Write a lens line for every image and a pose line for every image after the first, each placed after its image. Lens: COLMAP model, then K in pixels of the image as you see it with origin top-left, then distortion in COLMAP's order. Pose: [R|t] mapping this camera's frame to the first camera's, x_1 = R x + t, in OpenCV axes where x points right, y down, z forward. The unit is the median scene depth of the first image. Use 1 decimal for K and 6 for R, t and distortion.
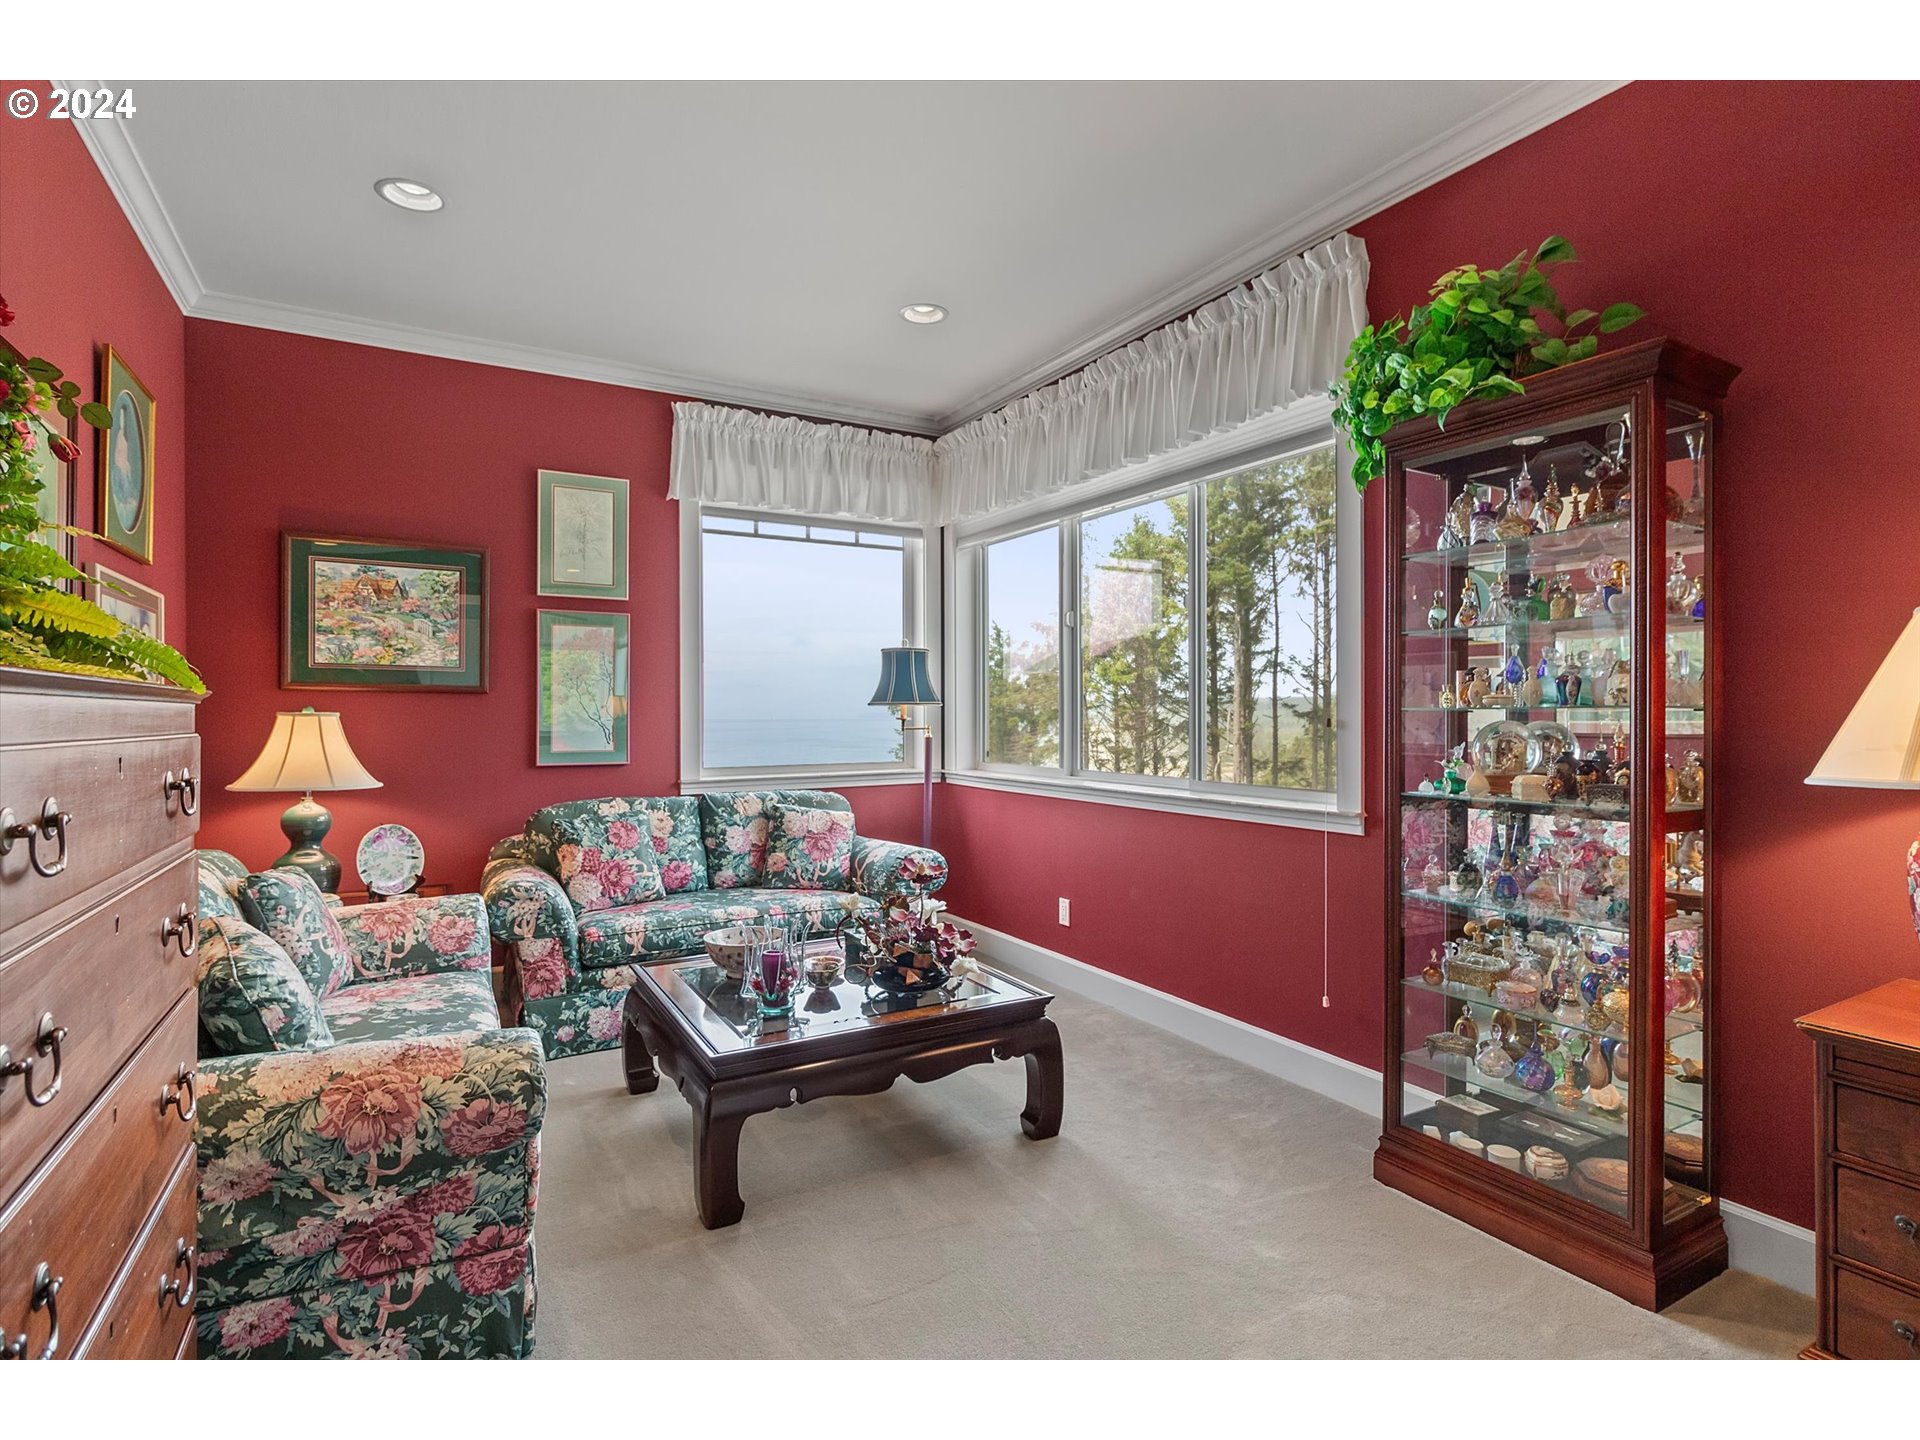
lens RADIAL K [[970.6, 0, 962.1], [0, 970.6, 718.7], [0, 0, 1]] dist [0.004329, 0.000093]
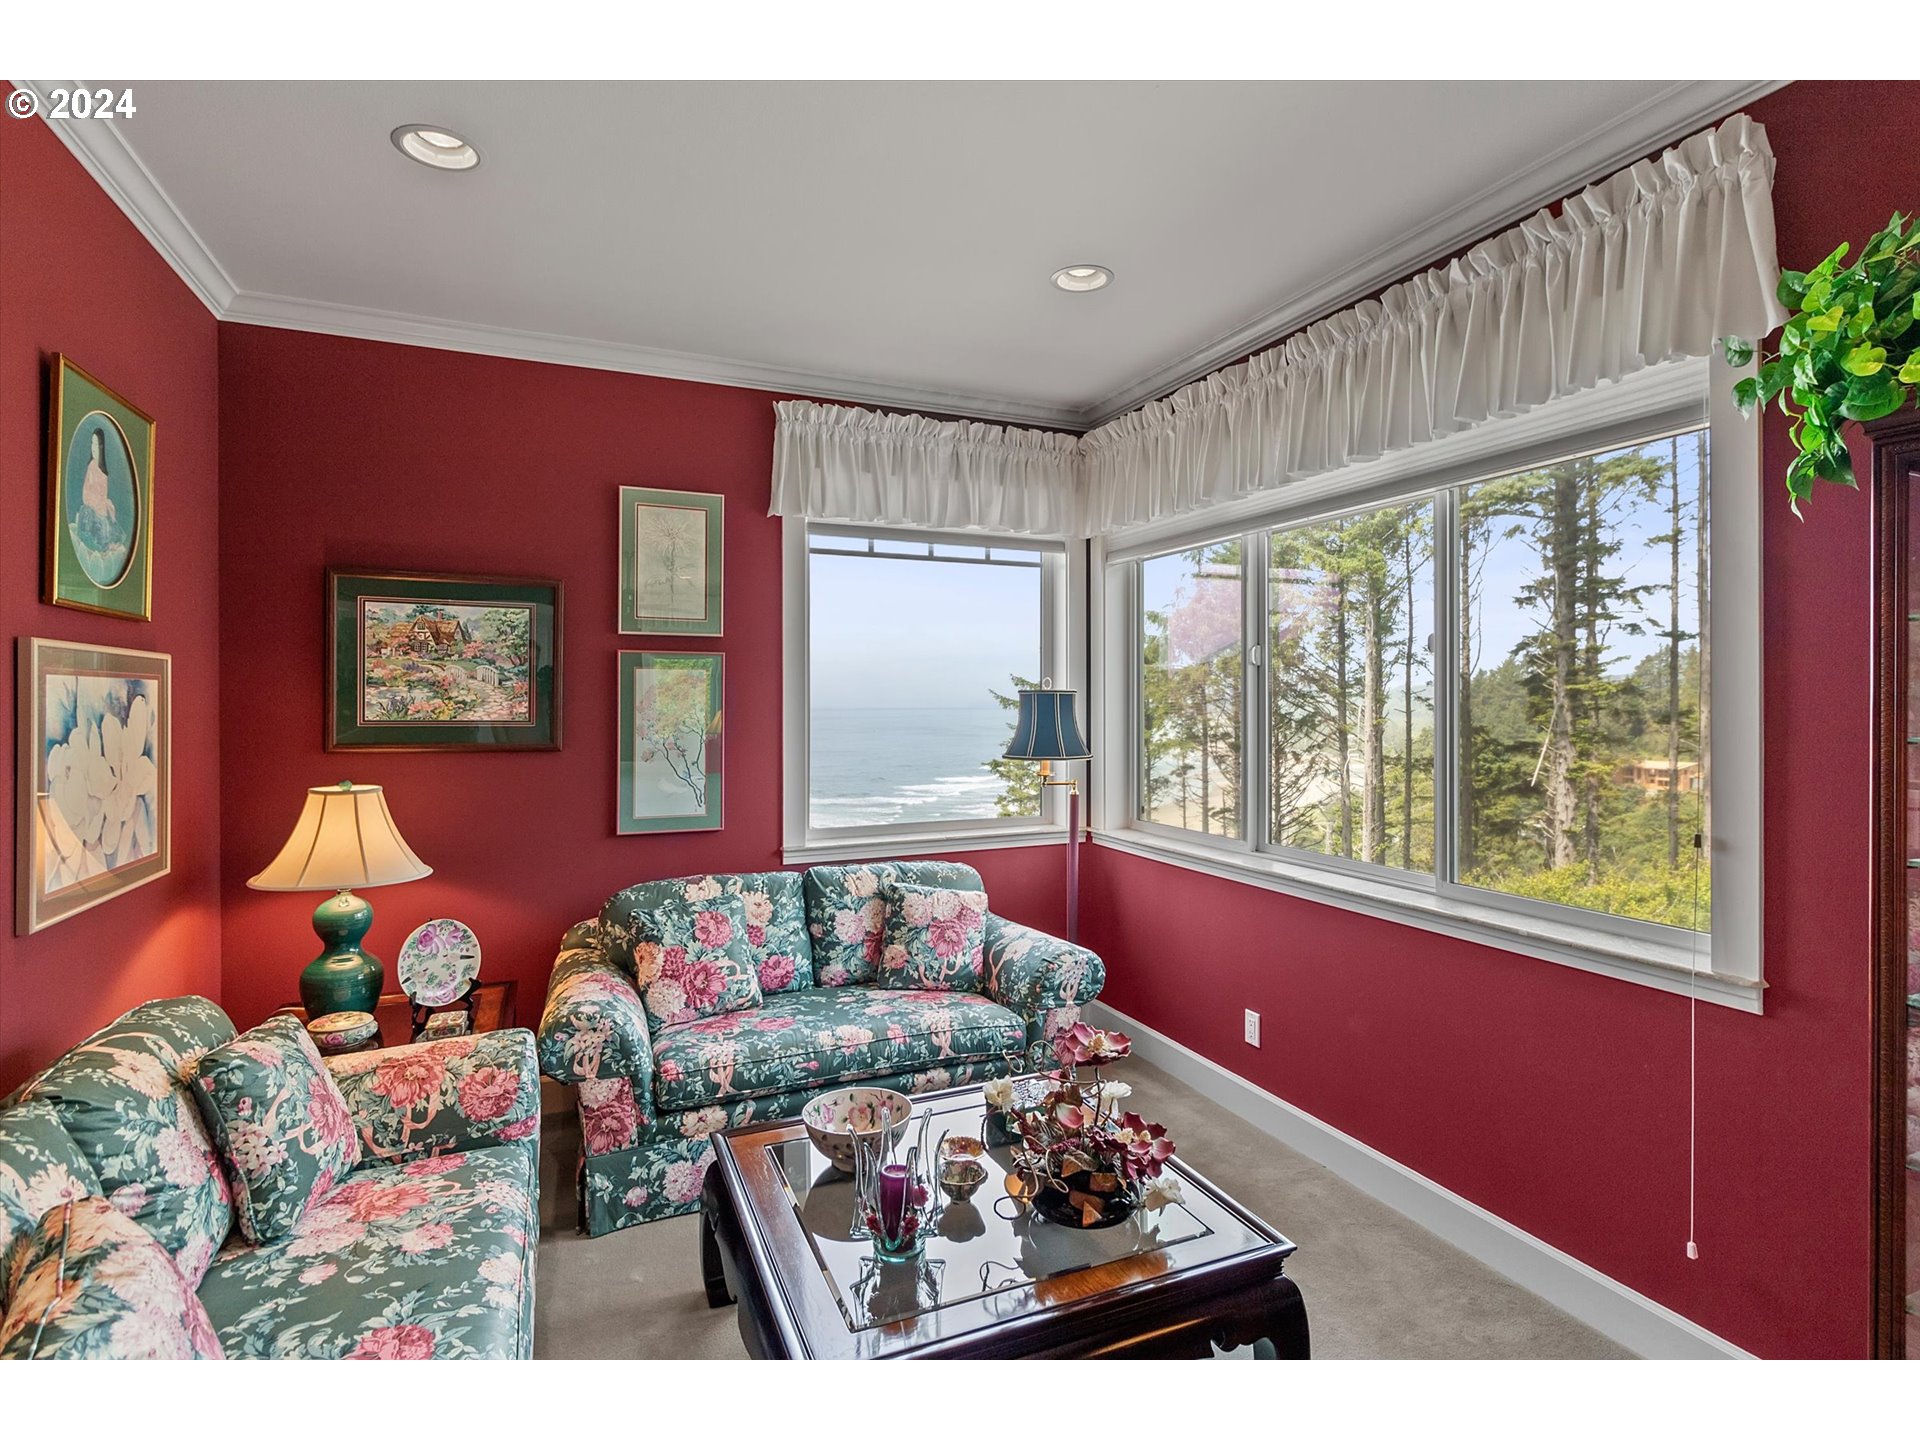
lens RADIAL K [[970.6, 0, 962.4], [0, 970.6, 709.7], [0, 0, 1]] dist [0.004329, 0.000093]
pose [[0.993606, 0.002409, -0.112873, -0.046051], [-0.002264, 0.999996, 0.001417, -0.069100], [0.112876, -0.001152, 0.993608, 0.208179]]
